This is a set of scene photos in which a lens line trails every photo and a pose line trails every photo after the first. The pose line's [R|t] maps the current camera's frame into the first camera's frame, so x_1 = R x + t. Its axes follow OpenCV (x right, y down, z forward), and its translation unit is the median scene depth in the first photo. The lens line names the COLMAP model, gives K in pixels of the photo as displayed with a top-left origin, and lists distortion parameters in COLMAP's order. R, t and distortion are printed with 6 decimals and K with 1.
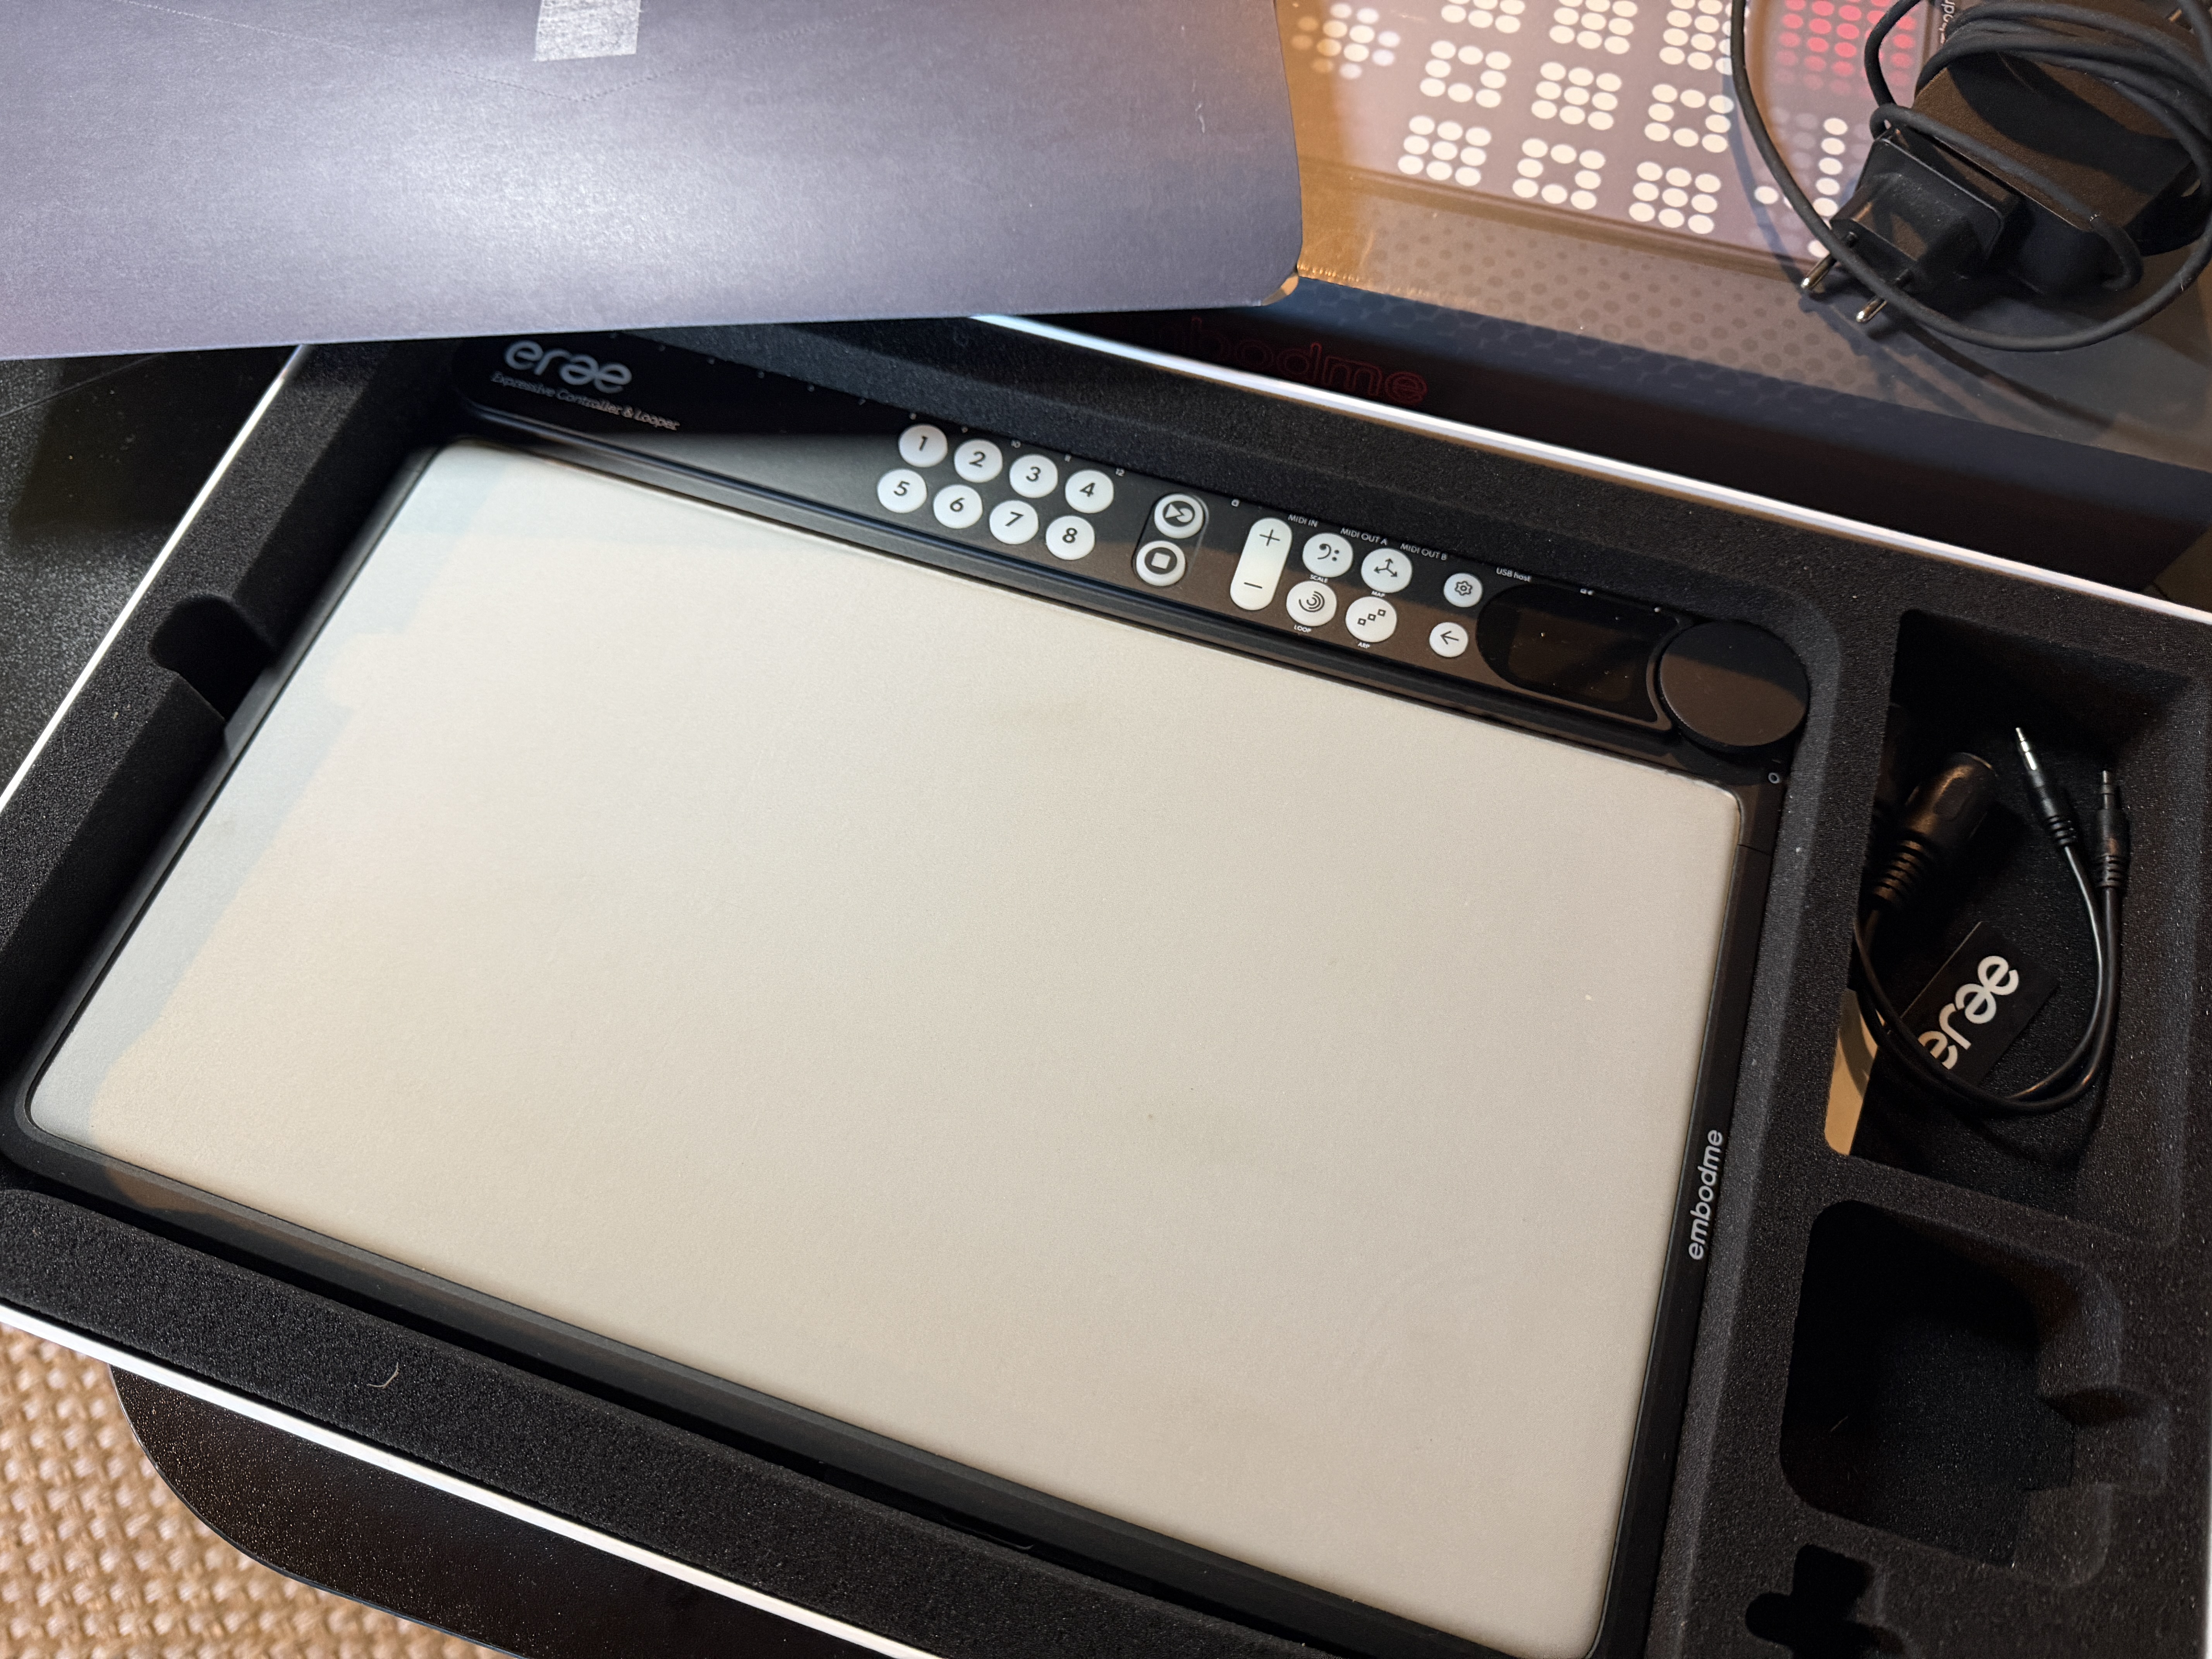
lens RADIAL K [[1580.1, 0, 1114.3], [0, 1580.1, 878.6], [0, 0, 1]] dist [0.032844, -0.064784]
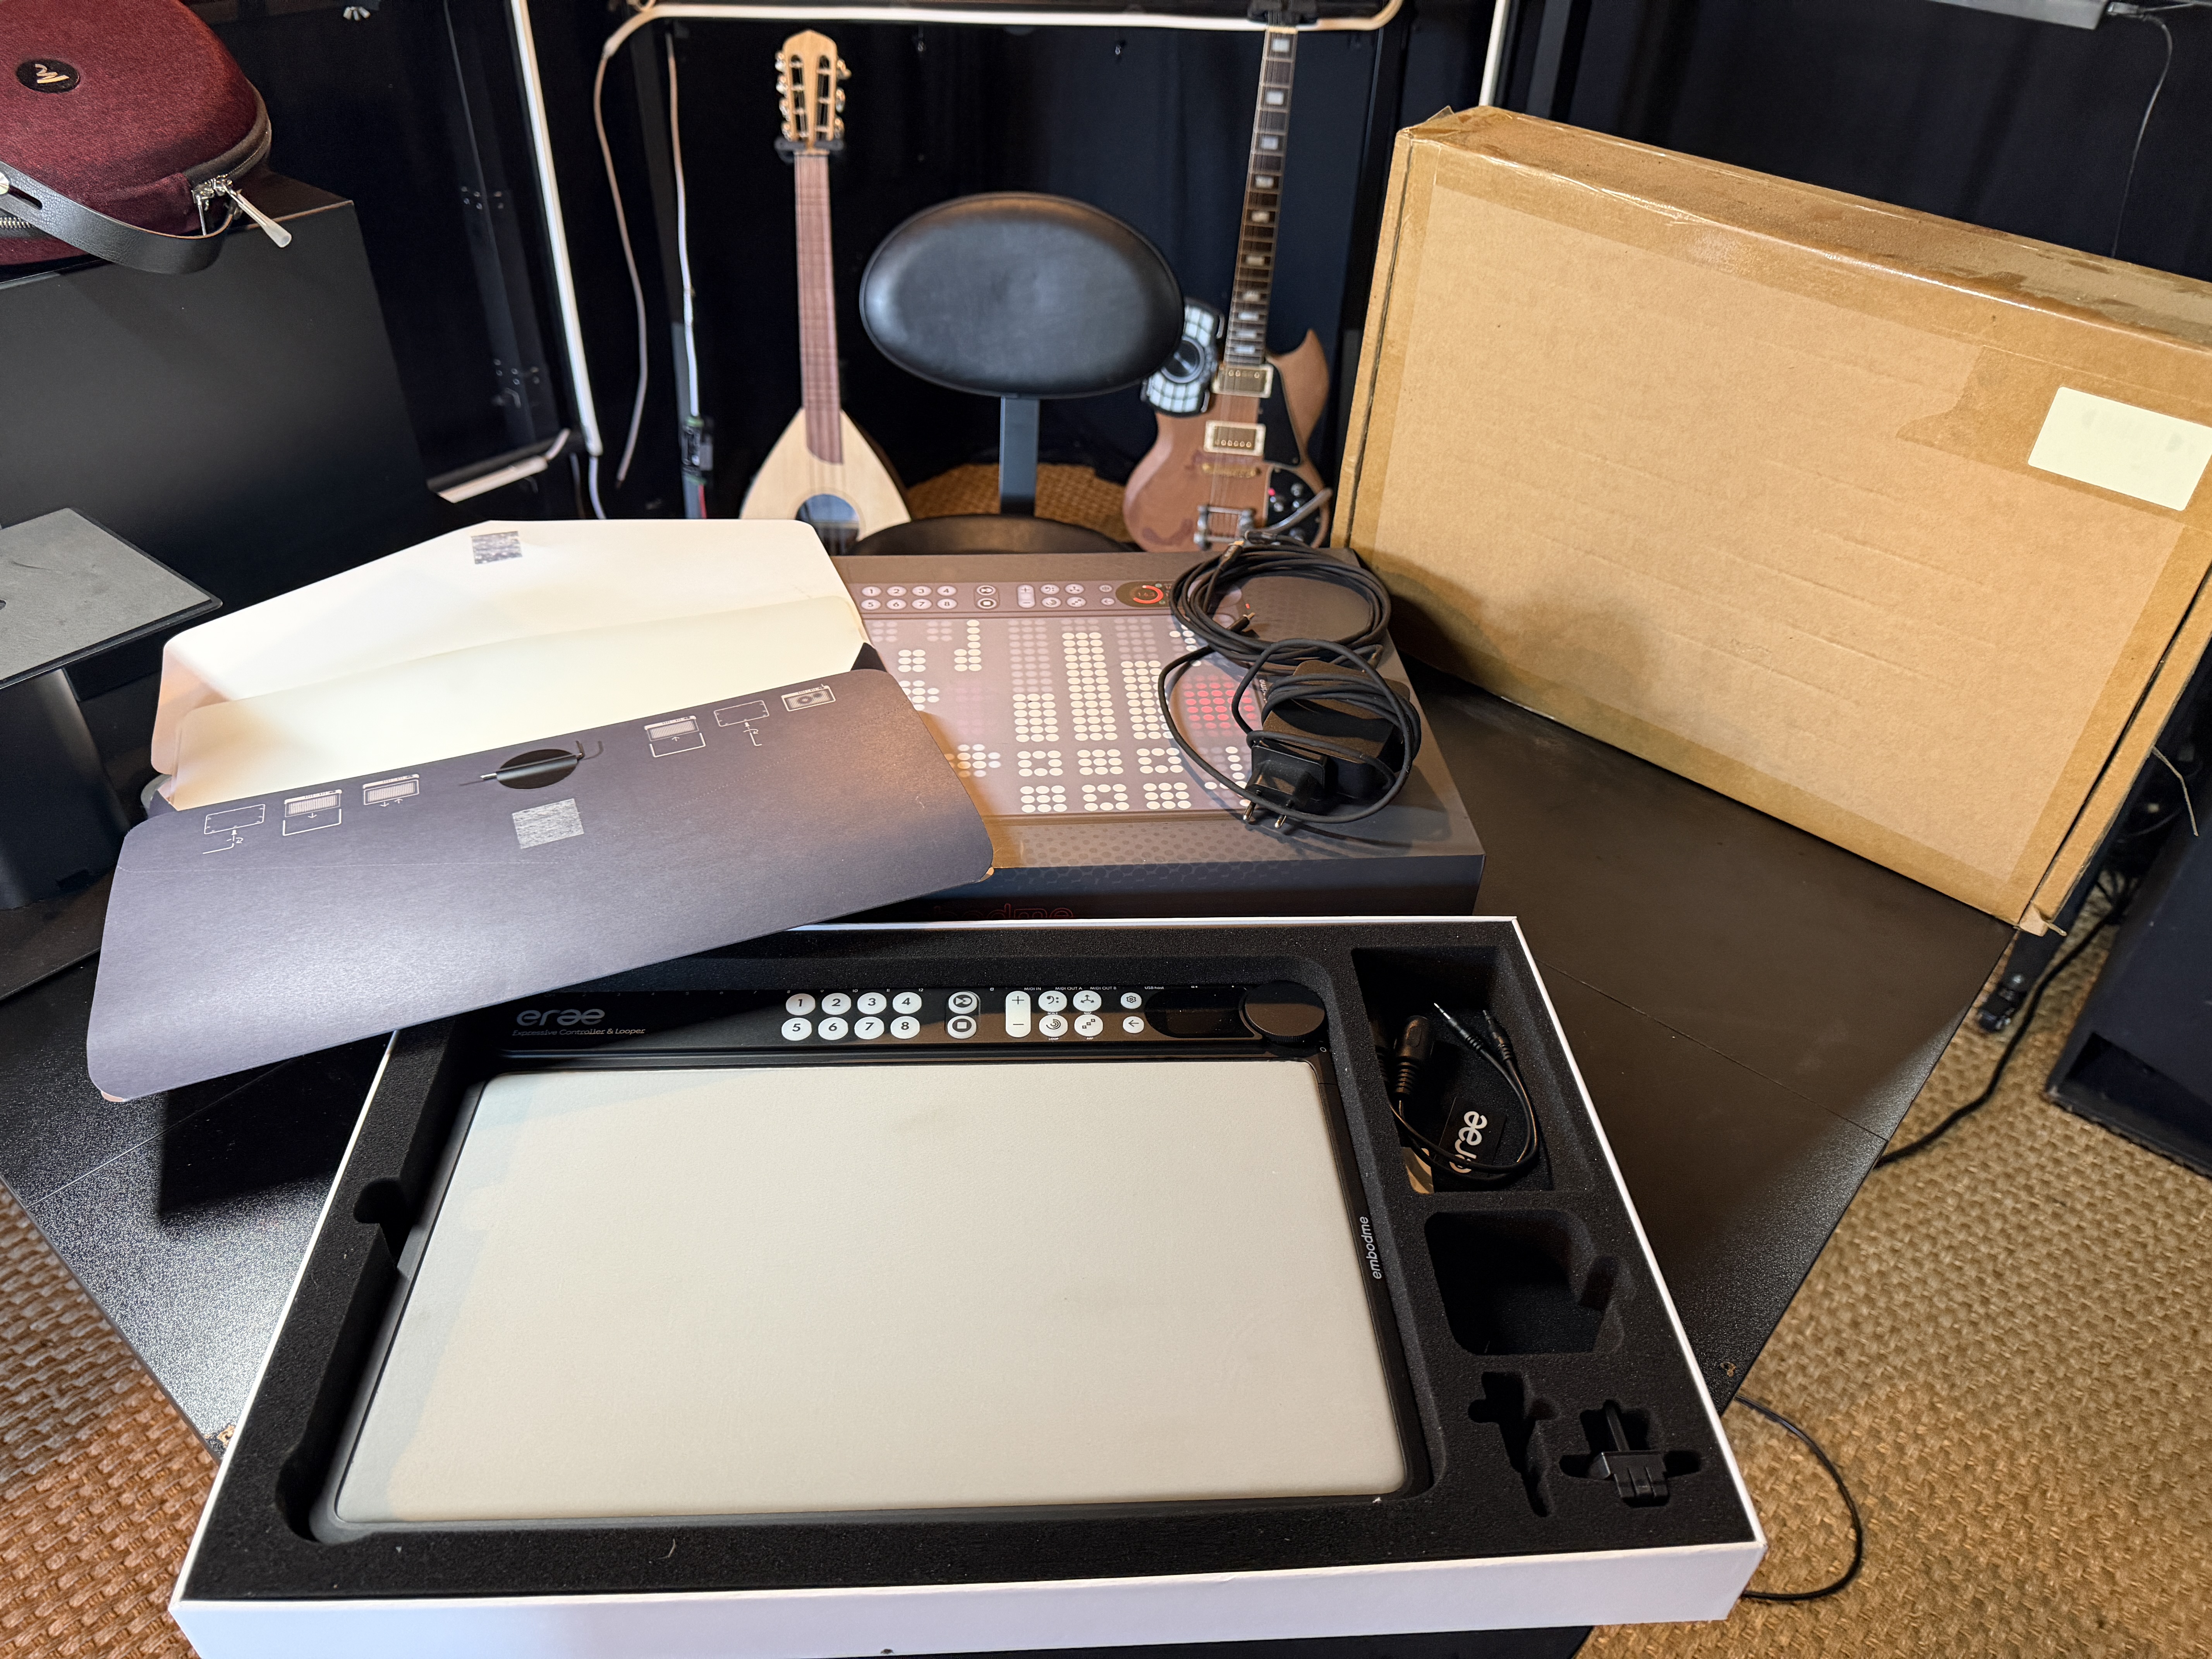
lens RADIAL K [[1559.3, 0, 1109.9], [0, 1559.3, 840.0], [0, 0, 1]] dist [0.074680, -0.120541]
pose [[0.933132, -0.194609, 0.302310, -0.292732], [0.312213, 0.855576, -0.412932, 0.375474], [-0.178289, 0.479706, 0.859125, -0.580527]]
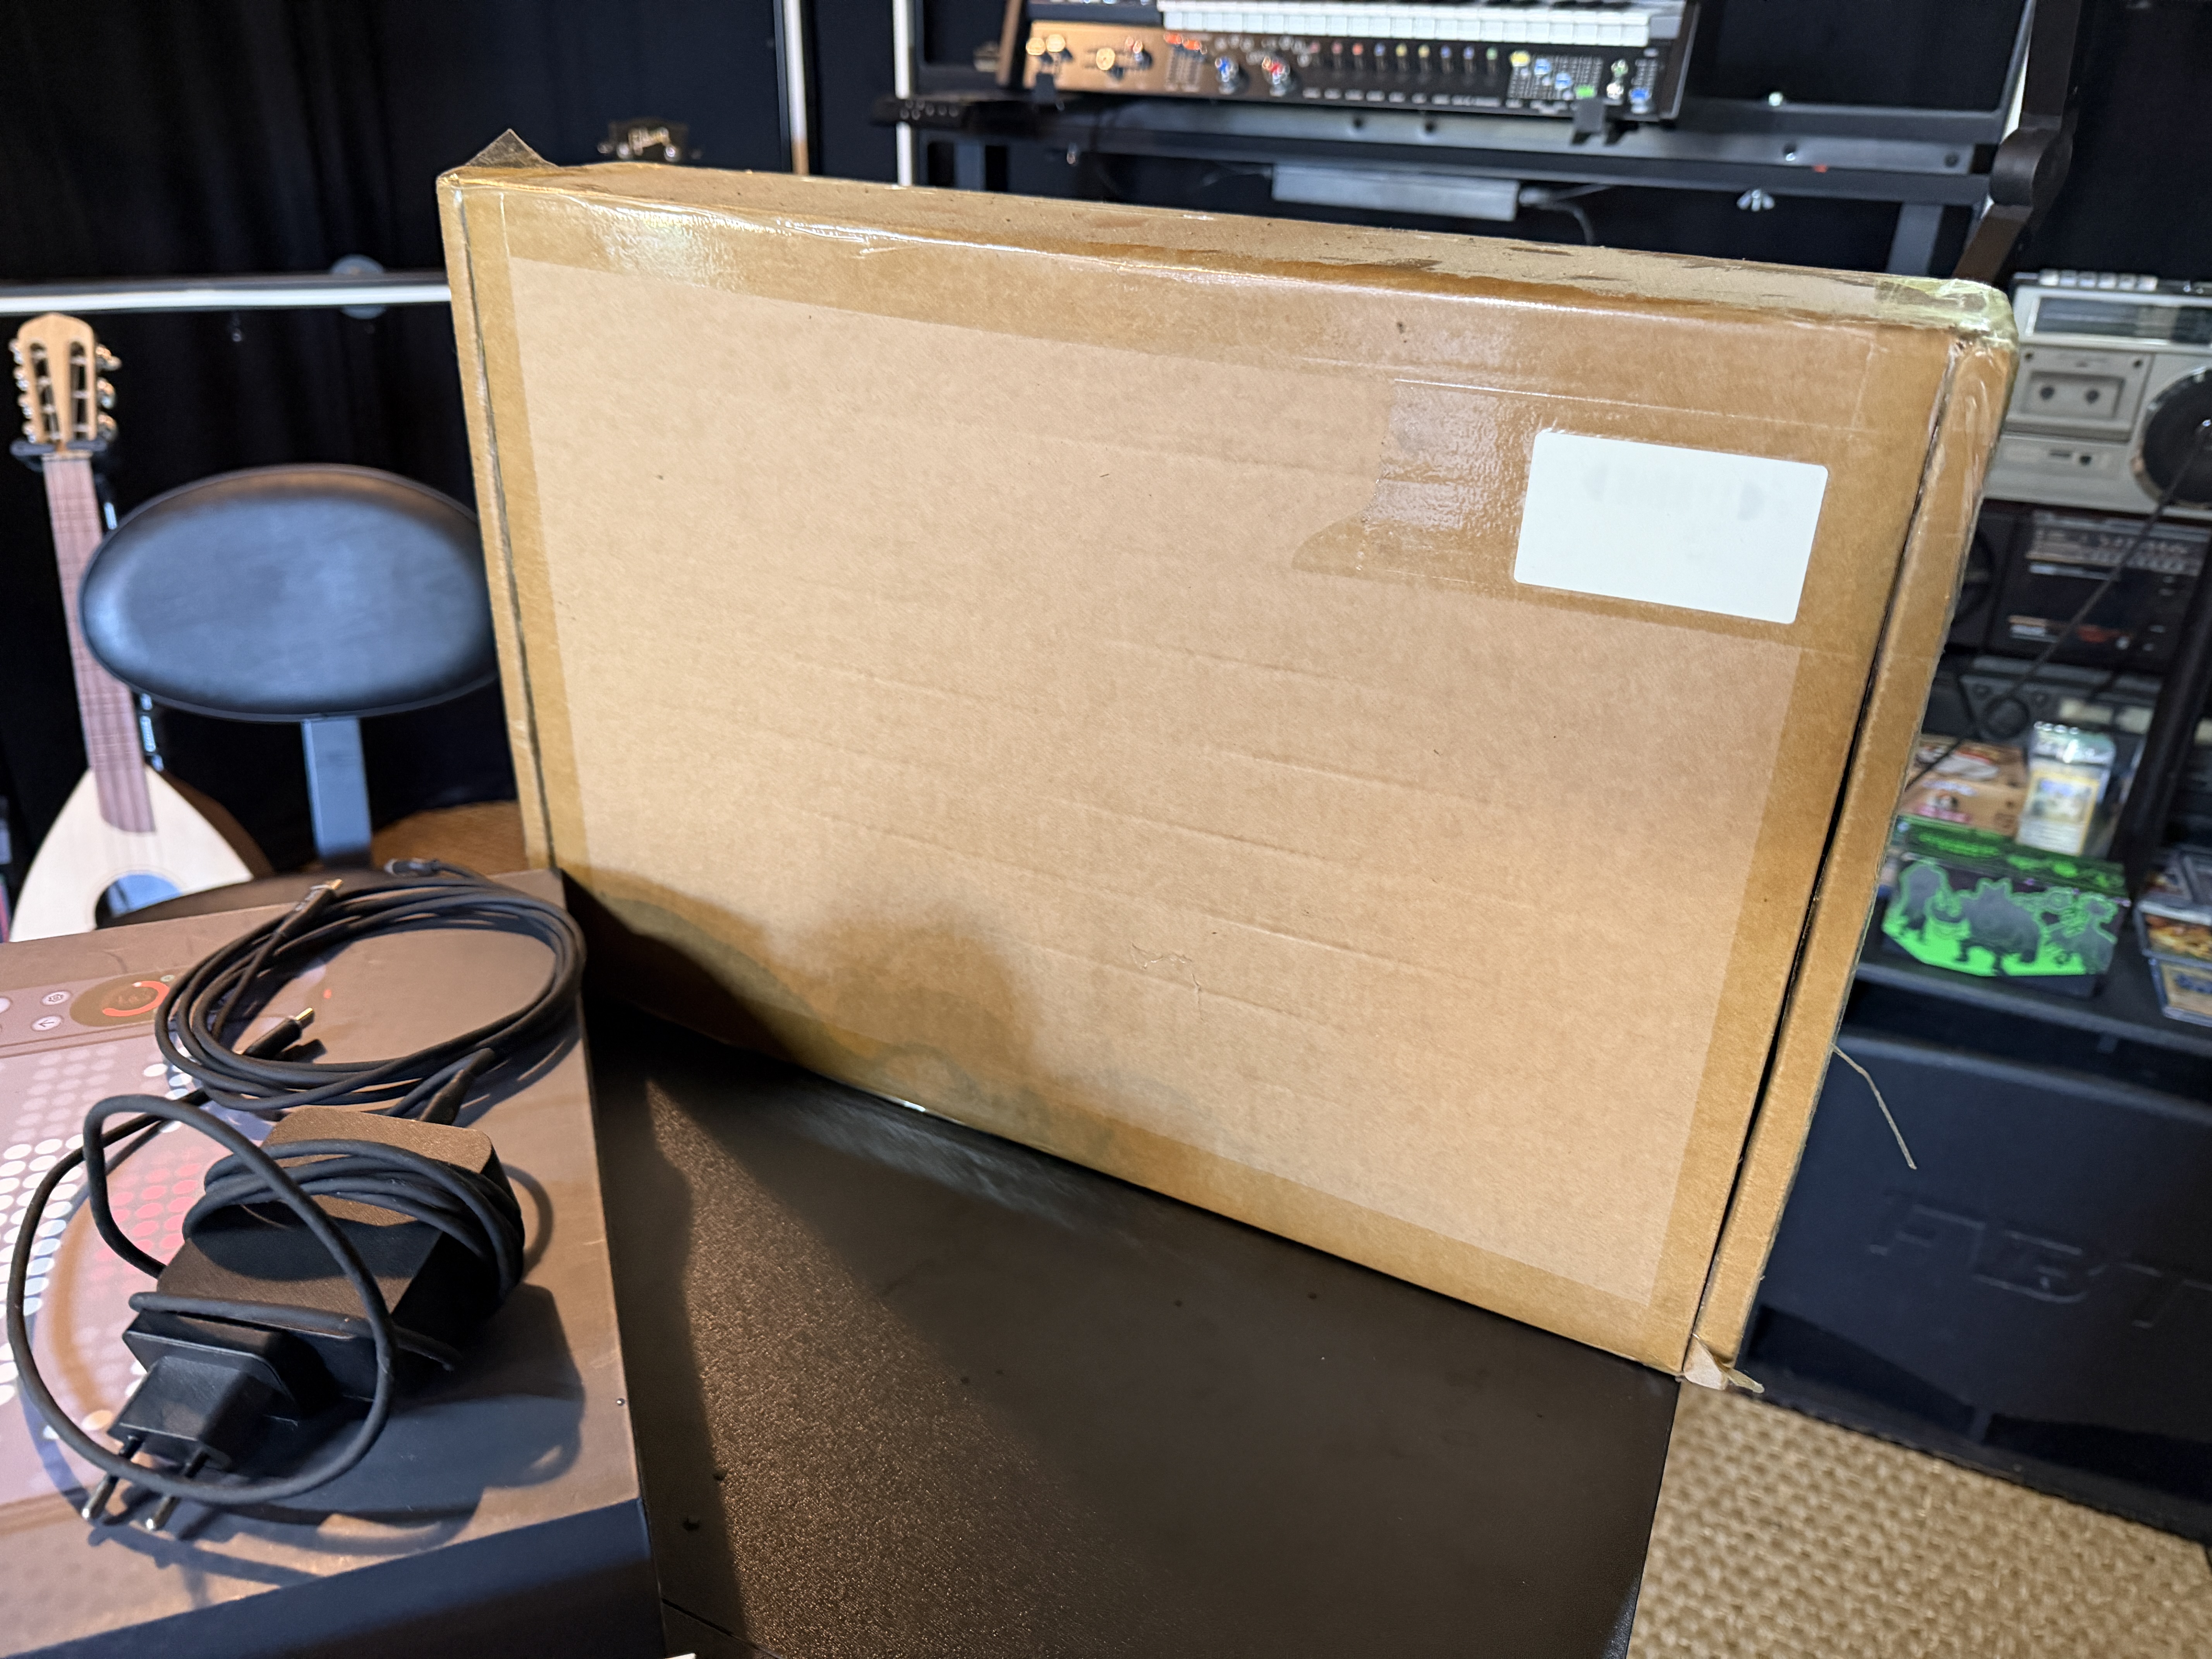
lens RADIAL K [[1587.5, 0, 1097.6], [0, 1587.5, 813.8], [0, 0, 1]] dist [0.038415, -0.038516]
pose [[0.808463, -0.232399, 0.540720, 0.491892], [0.525384, 0.699043, -0.485088, 0.056529], [-0.265252, 0.676261, 0.687249, 0.026559]]
